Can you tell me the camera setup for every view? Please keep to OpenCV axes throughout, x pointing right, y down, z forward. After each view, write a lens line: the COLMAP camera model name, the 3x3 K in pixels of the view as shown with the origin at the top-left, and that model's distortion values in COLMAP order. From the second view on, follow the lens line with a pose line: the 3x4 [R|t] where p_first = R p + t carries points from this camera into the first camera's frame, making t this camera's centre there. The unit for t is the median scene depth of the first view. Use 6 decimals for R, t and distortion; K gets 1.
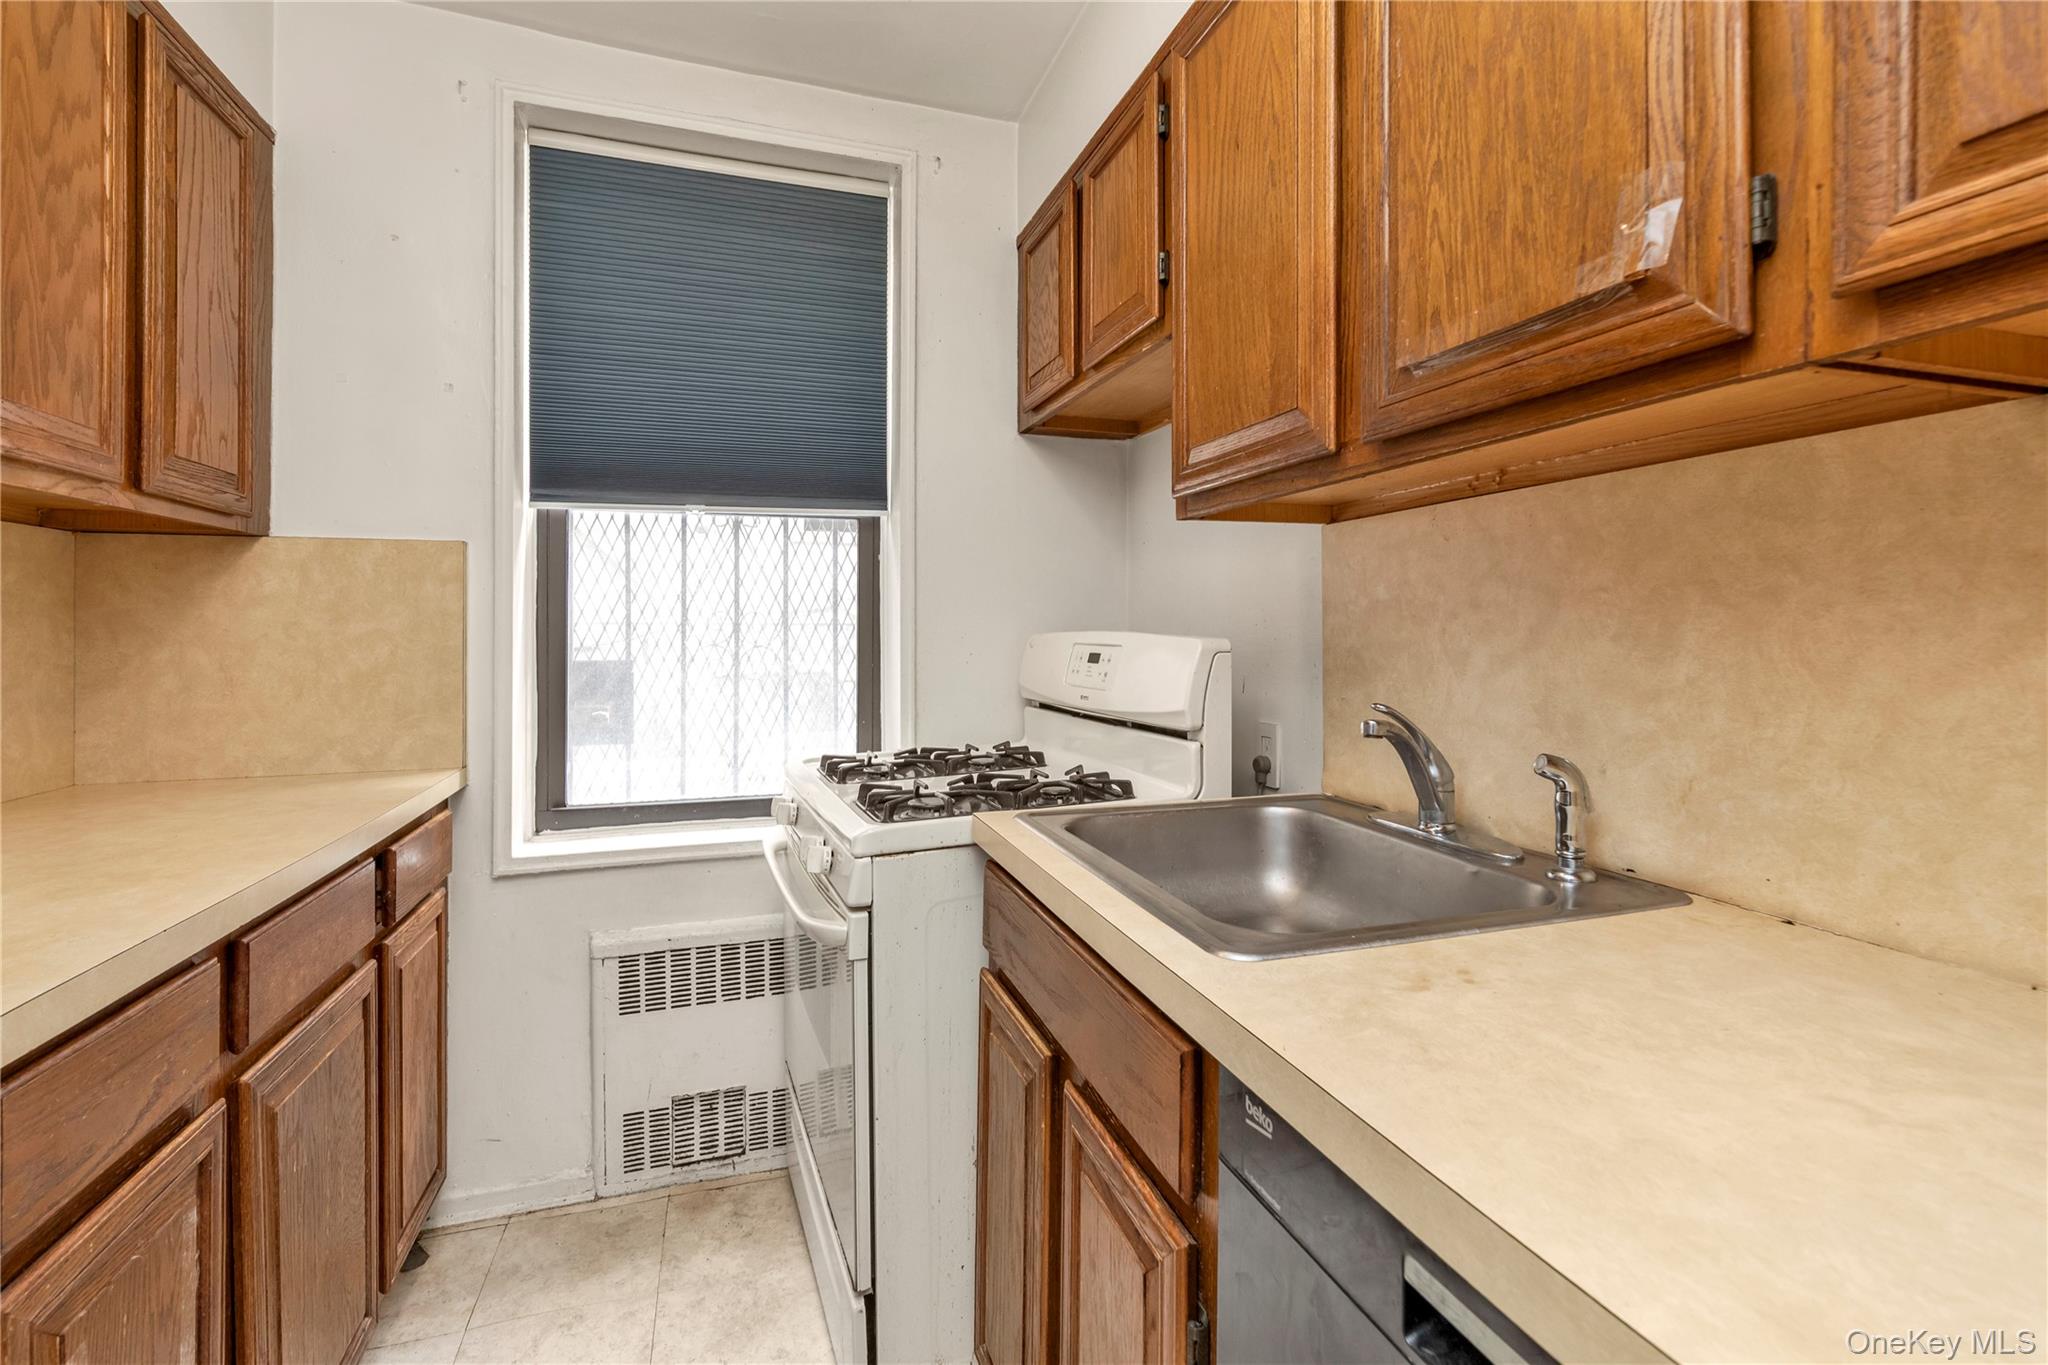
lens RADIAL K [[875.8, 0, 1025.5], [0, 875.8, 646.7], [0, 0, 1]] dist [-0.002818, -0.000444]
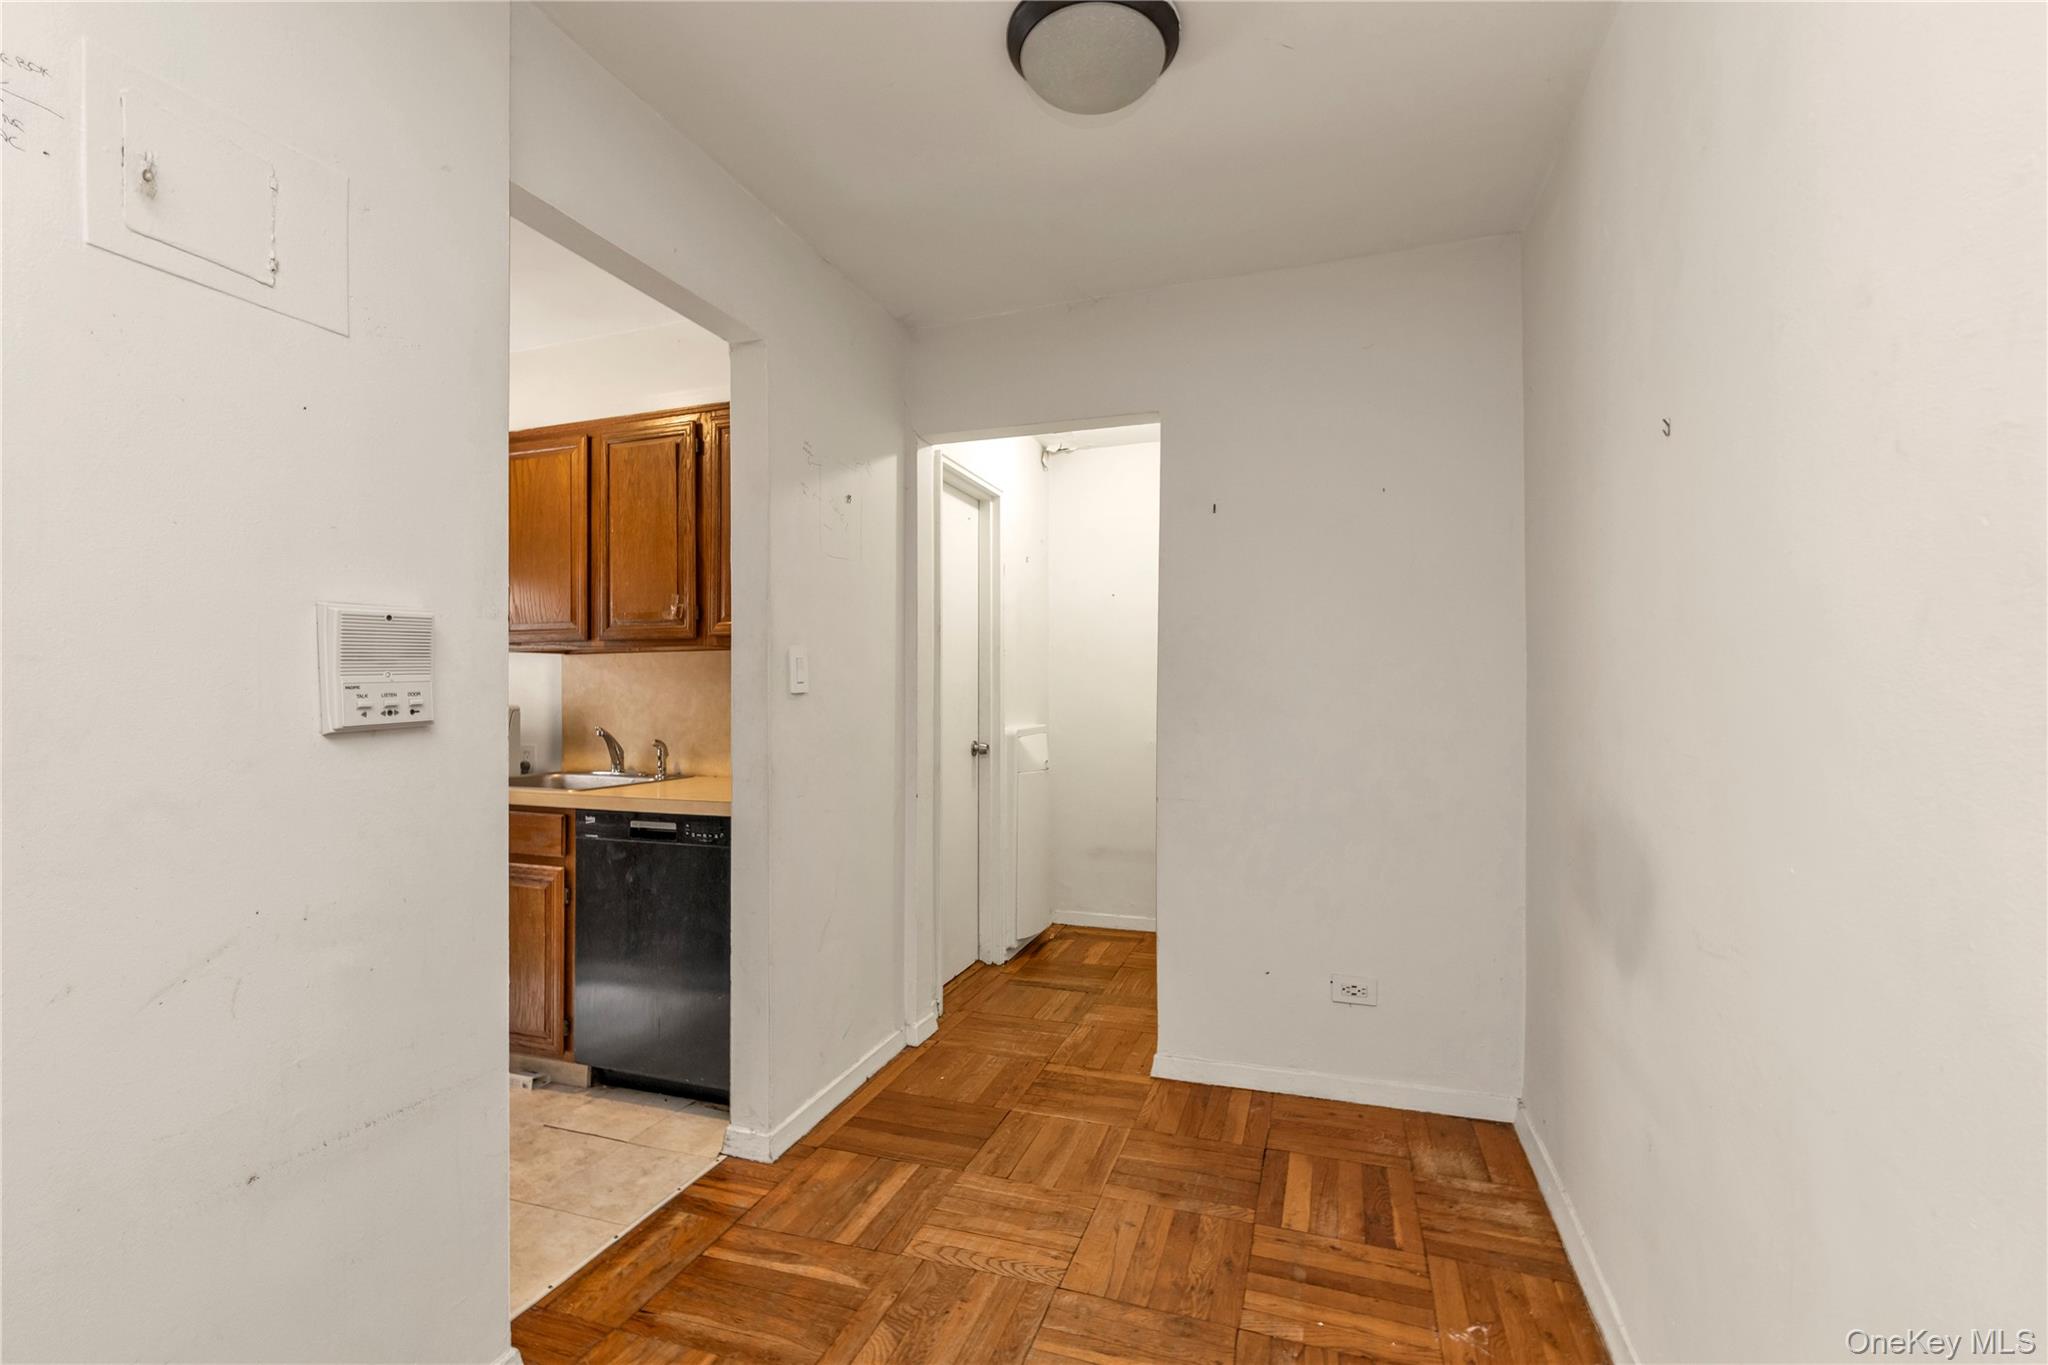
lens RADIAL K [[906.2, 0, 1024.0], [0, 906.2, 682.5], [0, 0, 1]] dist [-0.000751, -0.000097]
pose [[0.600495, 0.012091, 0.799537, -0.855701], [0.017320, 0.999454, -0.028122, 0.021186], [-0.799441, 0.030735, 0.599958, -1.426648]]
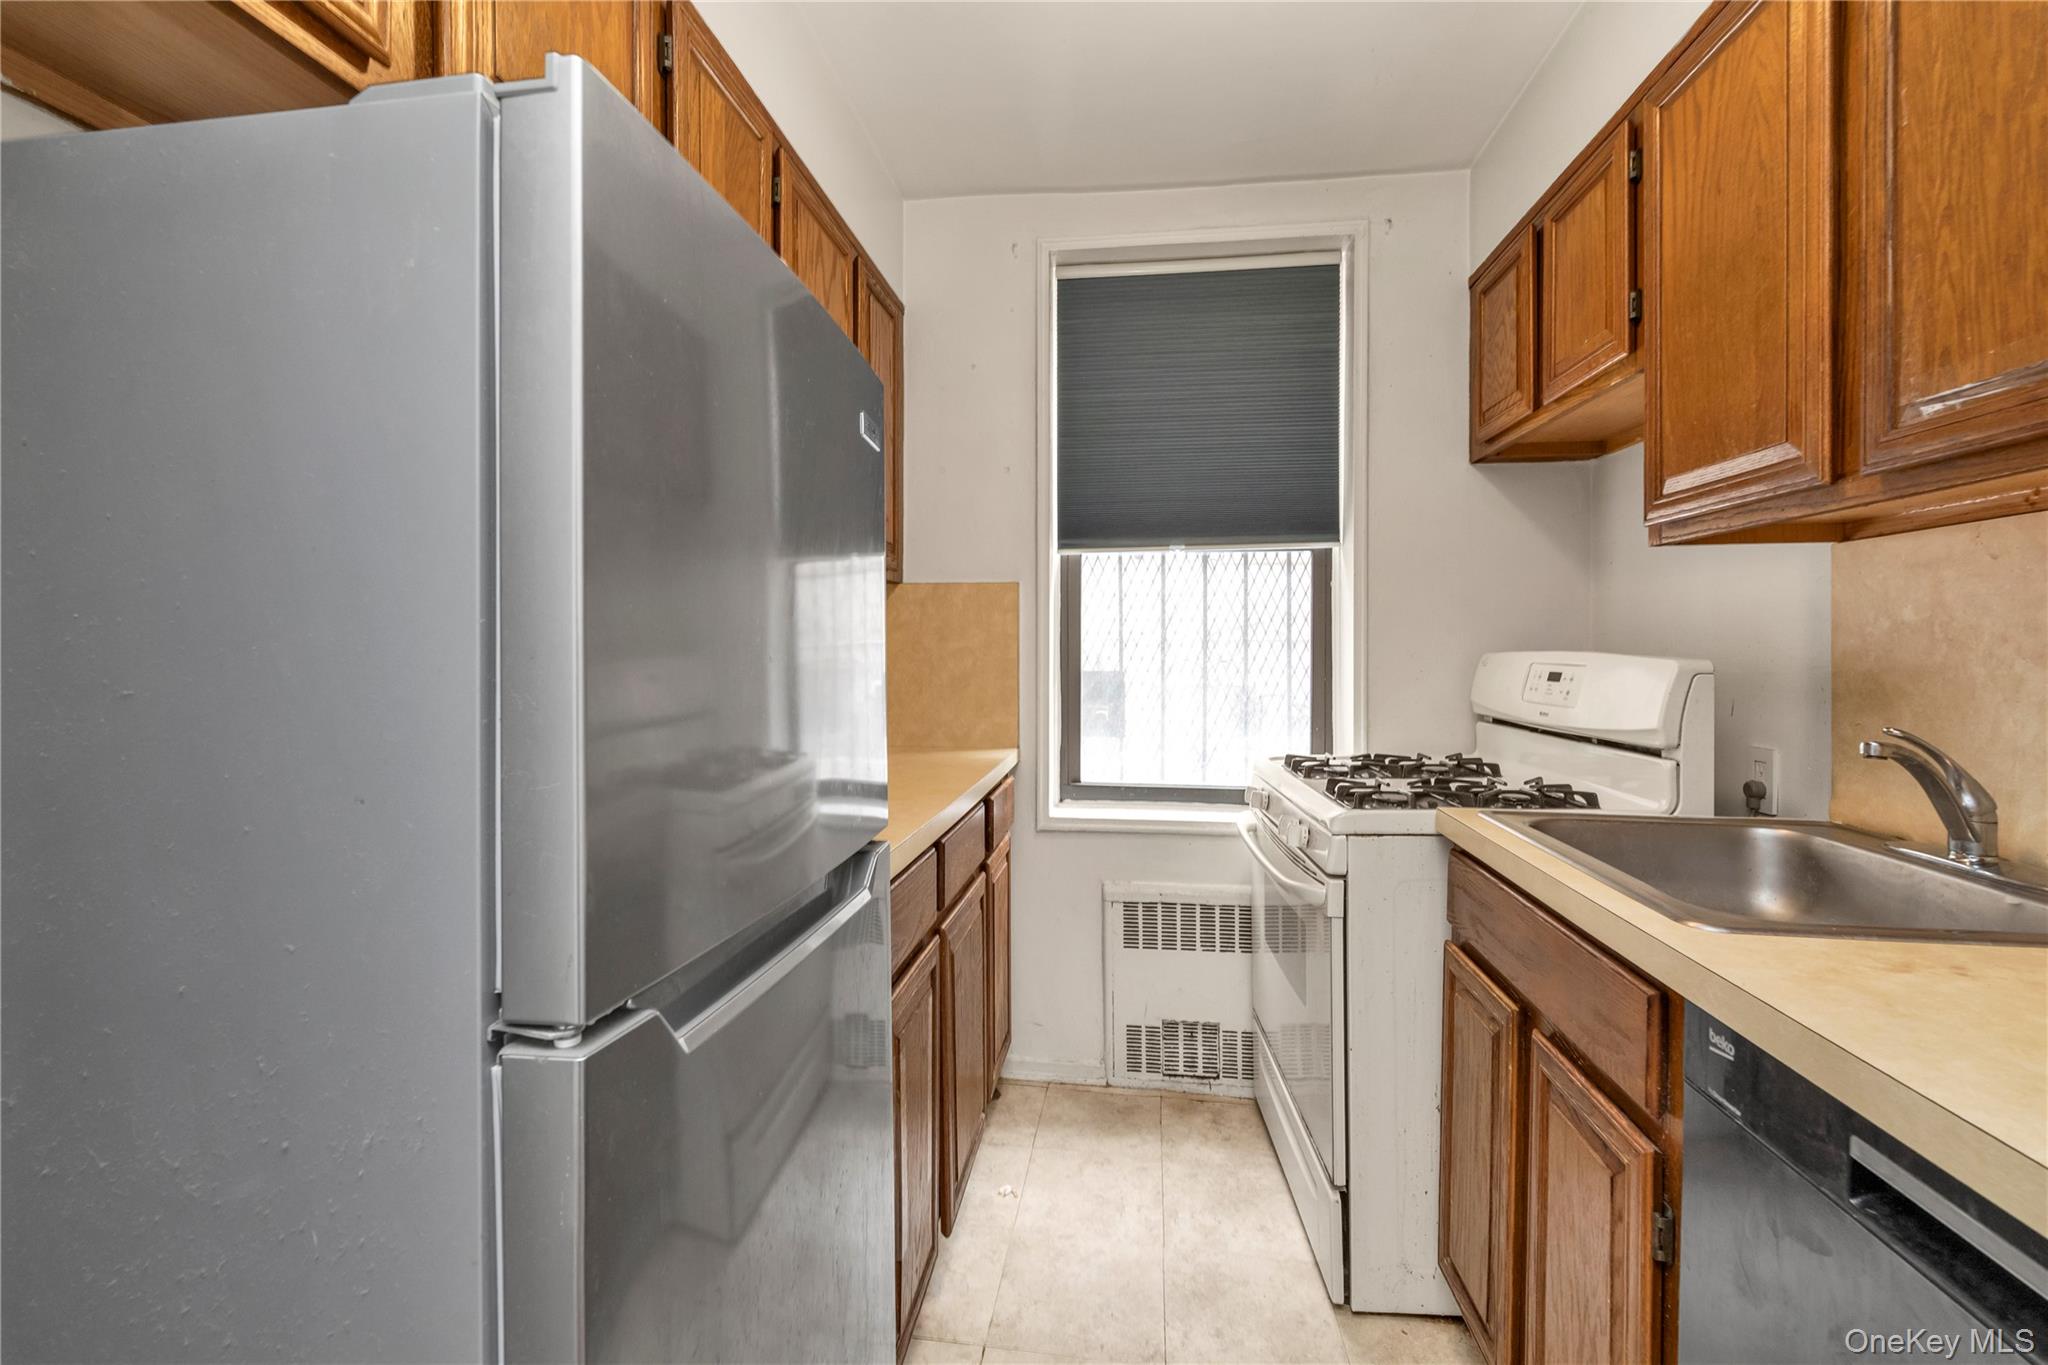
lens RADIAL K [[875.8, 0, 1025.5], [0, 875.8, 646.7], [0, 0, 1]] dist [-0.002818, -0.000444]
pose [[0.898952, 0.005365, -0.438014, -0.038300], [-0.012545, 0.999830, -0.013500, -0.001073], [0.437867, 0.017630, 0.898867, -0.257960]]
